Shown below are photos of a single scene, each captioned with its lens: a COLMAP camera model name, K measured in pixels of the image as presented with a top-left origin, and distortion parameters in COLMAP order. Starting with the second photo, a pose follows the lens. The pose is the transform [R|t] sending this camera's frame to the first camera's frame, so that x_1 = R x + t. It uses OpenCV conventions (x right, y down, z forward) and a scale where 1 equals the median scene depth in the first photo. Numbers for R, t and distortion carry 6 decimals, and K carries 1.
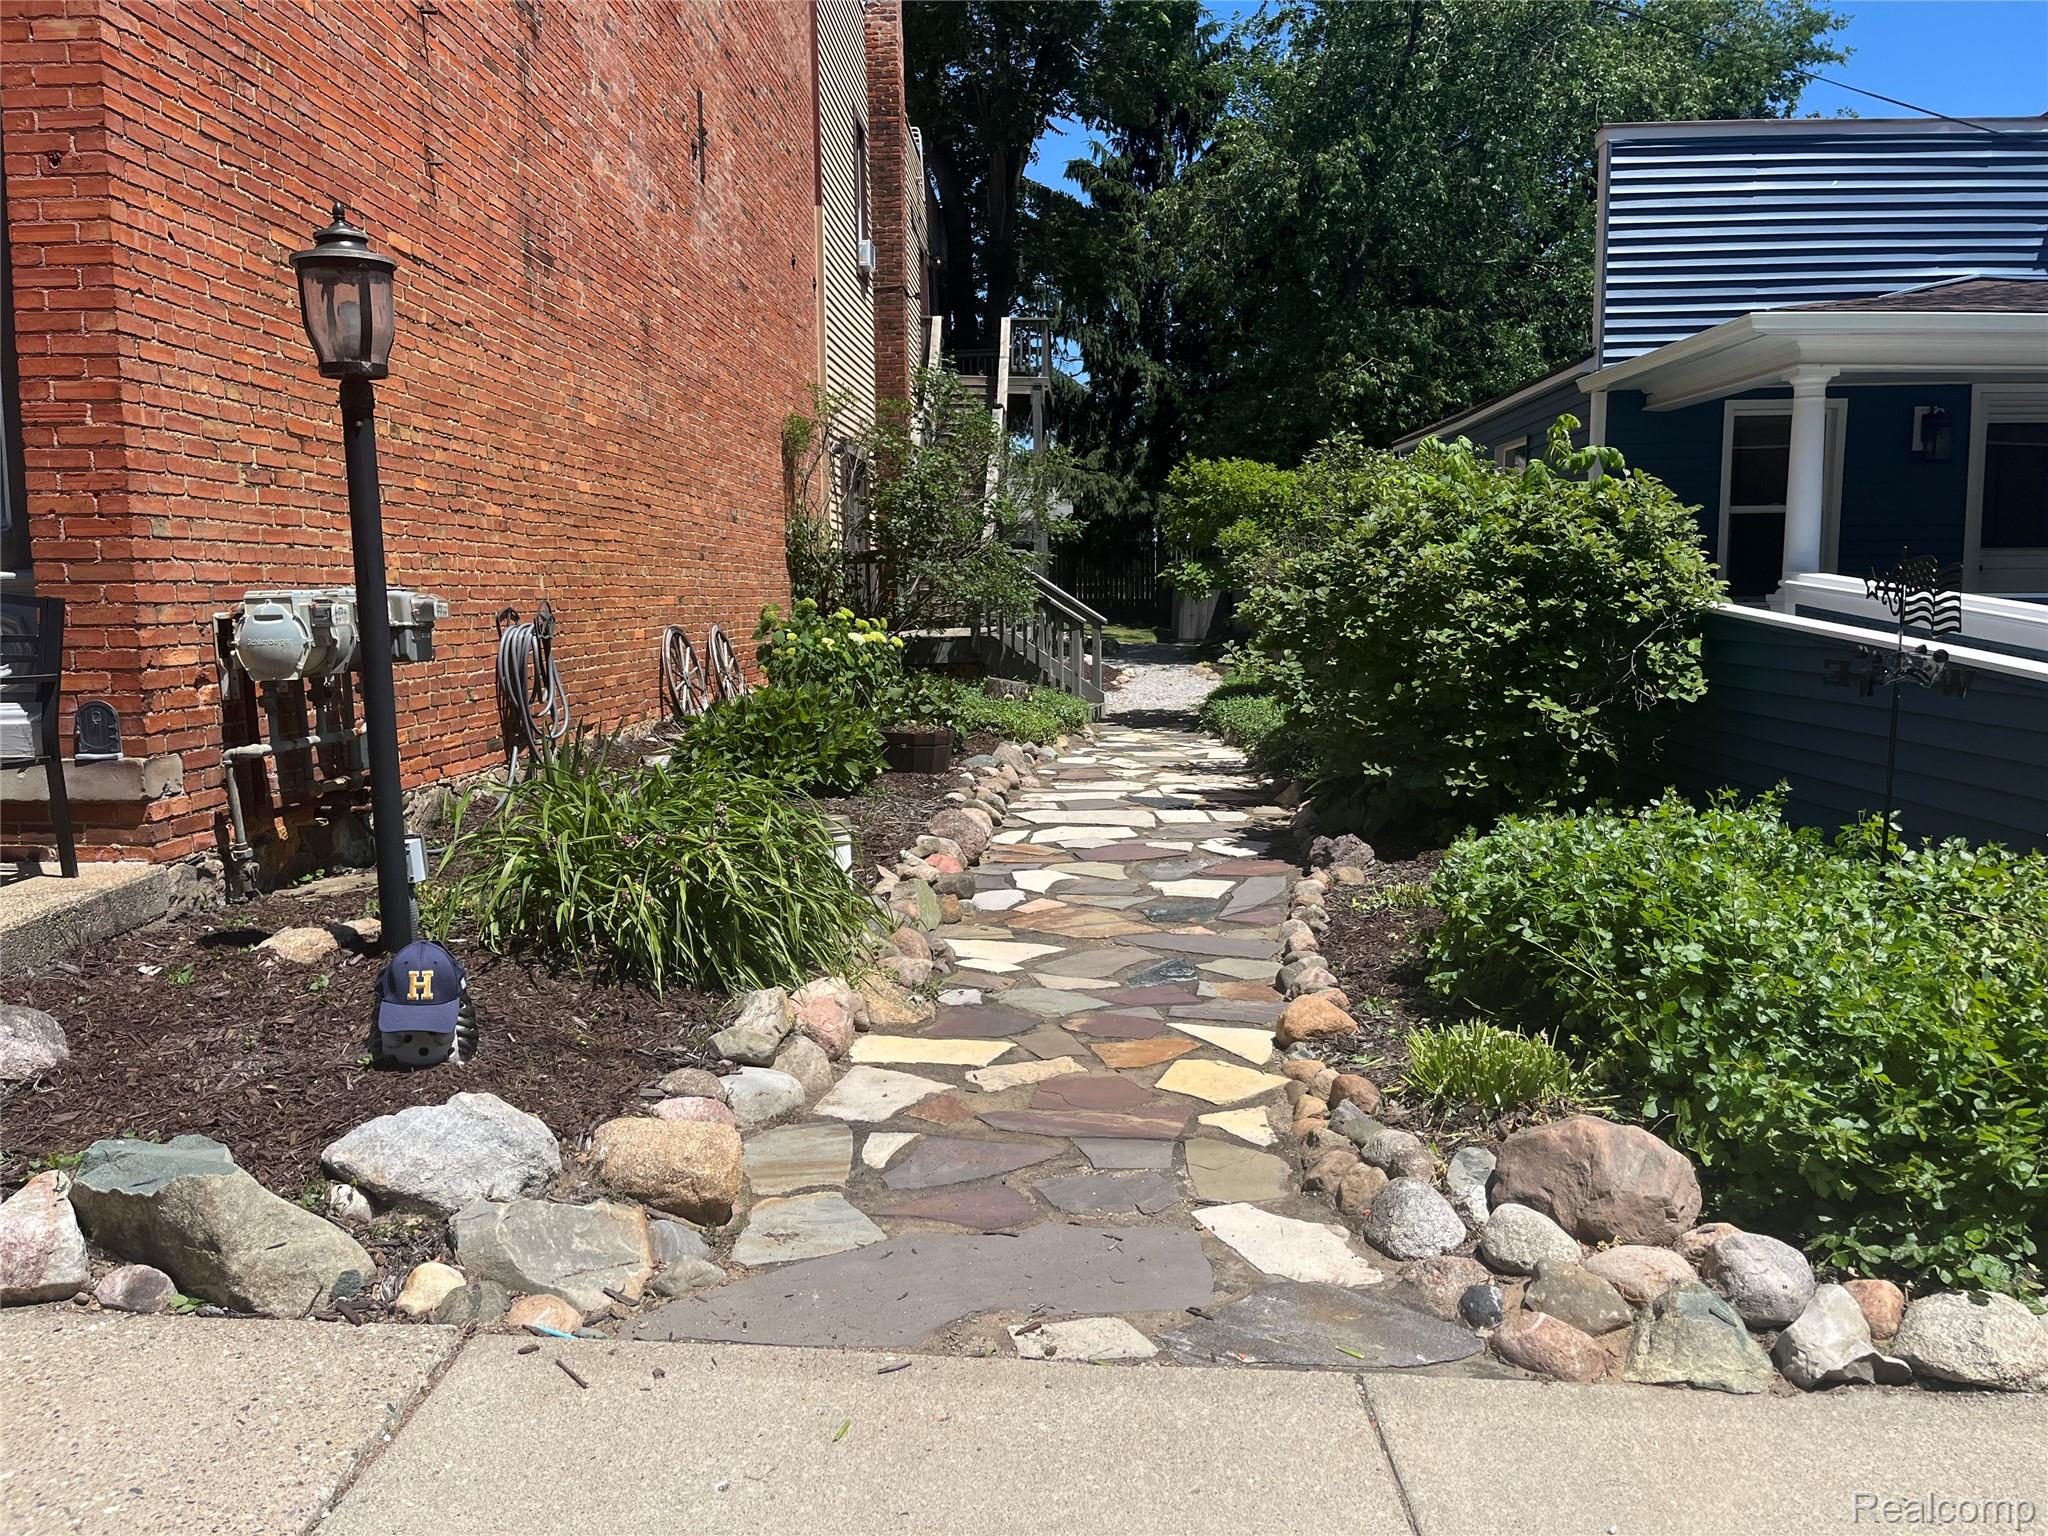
lens RADIAL K [[1546.8, 0, 1024.0], [0, 1546.8, 768.0], [0, 0, 1]] dist [0.028534, 0.000745]
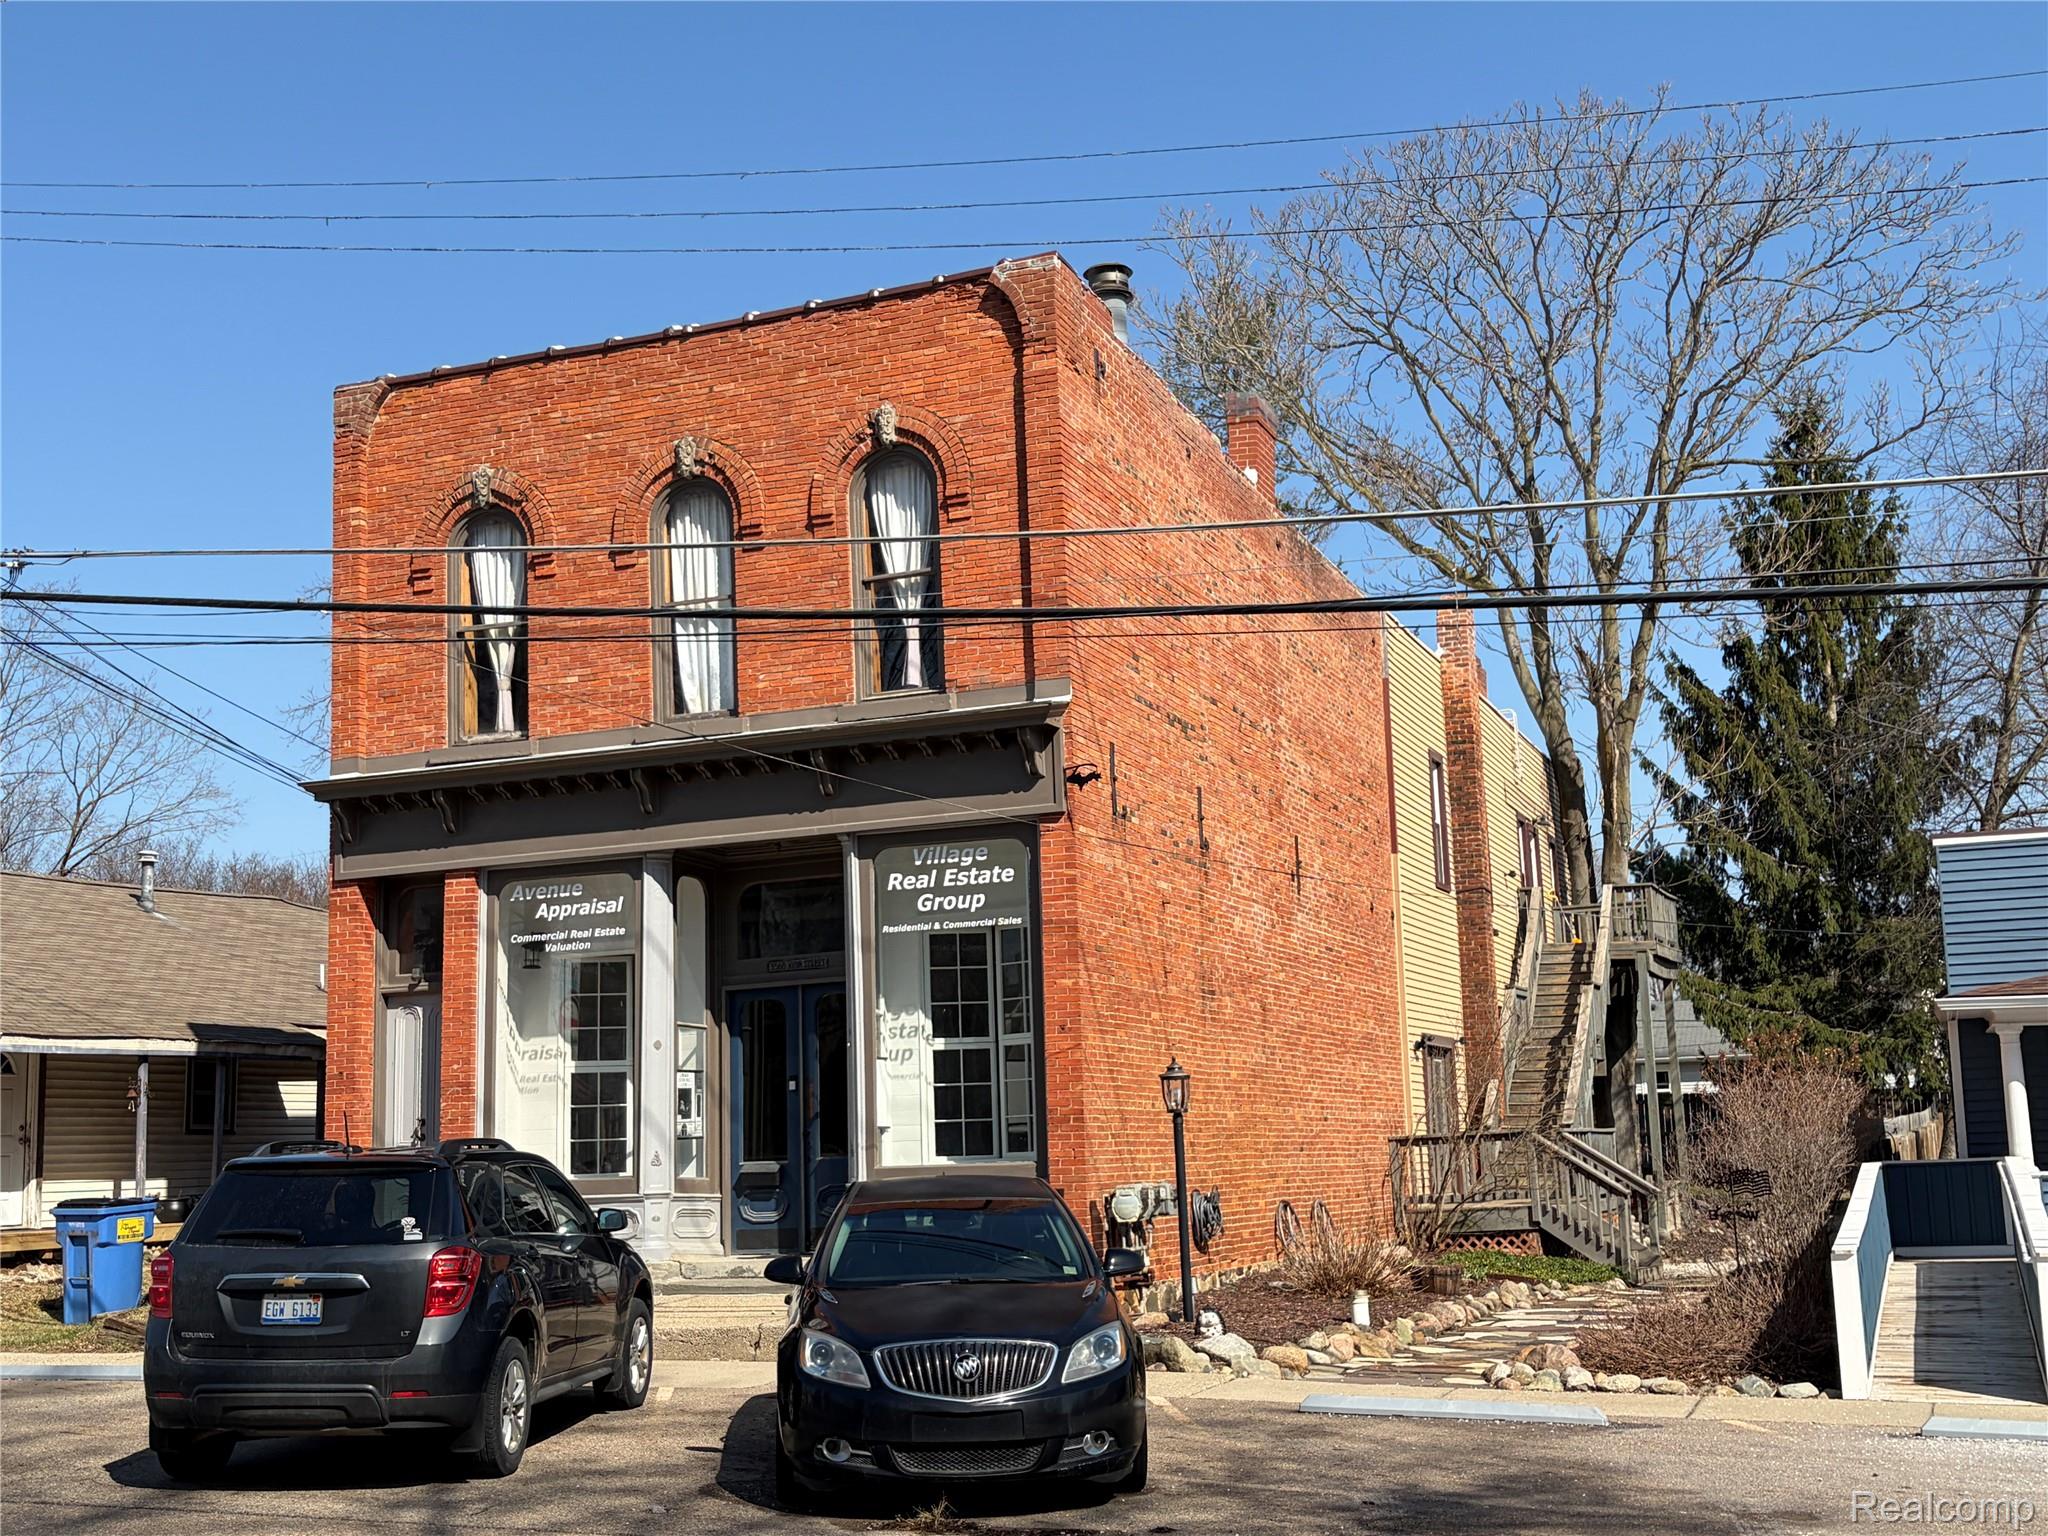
lens RADIAL K [[2268.3, 0, 1020.4], [0, 2268.3, 822.7], [0, 0, 1]] dist [0.178733, -0.602089]
pose [[0.945069, -0.064184, -0.320506, 0.353090], [-0.018454, 0.968491, -0.248365, 0.144990], [0.326348, 0.240637, 0.914106, -1.588396]]
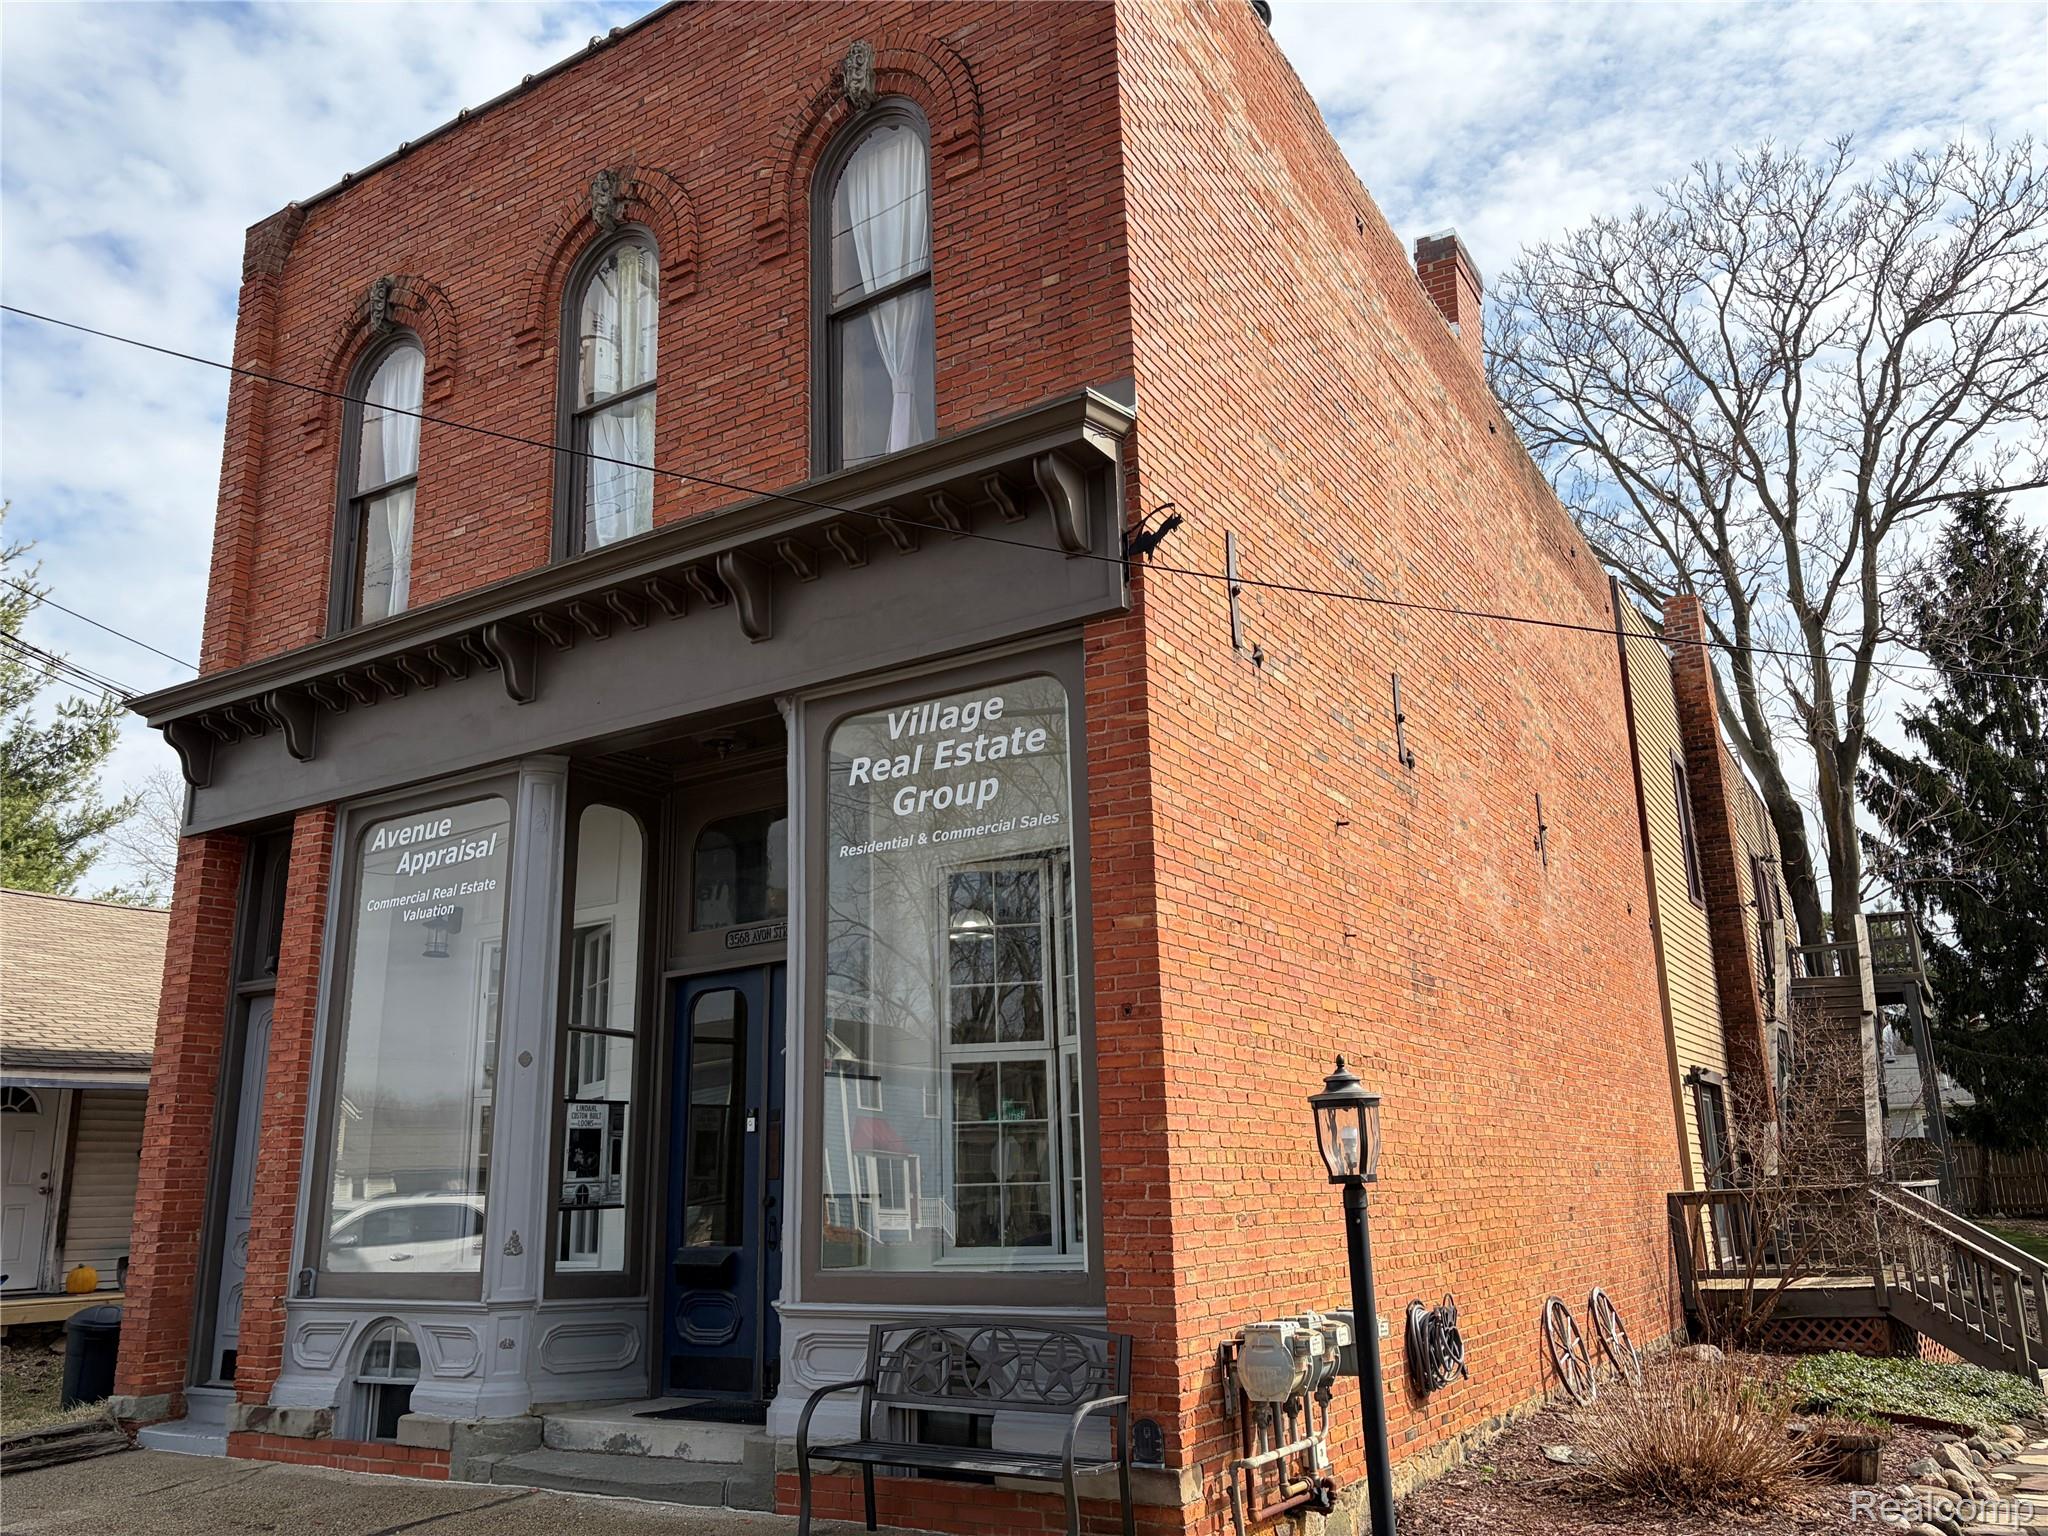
lens RADIAL K [[1528.9, 0, 1015.9], [0, 1528.9, 794.6], [0, 0, 1]] dist [0.016132, 0.000205]
pose [[0.870425, -0.131704, -0.474356, -0.012070], [-0.043072, 0.939482, -0.339880, -0.055952], [0.490413, 0.316271, 0.812076, -0.145234]]
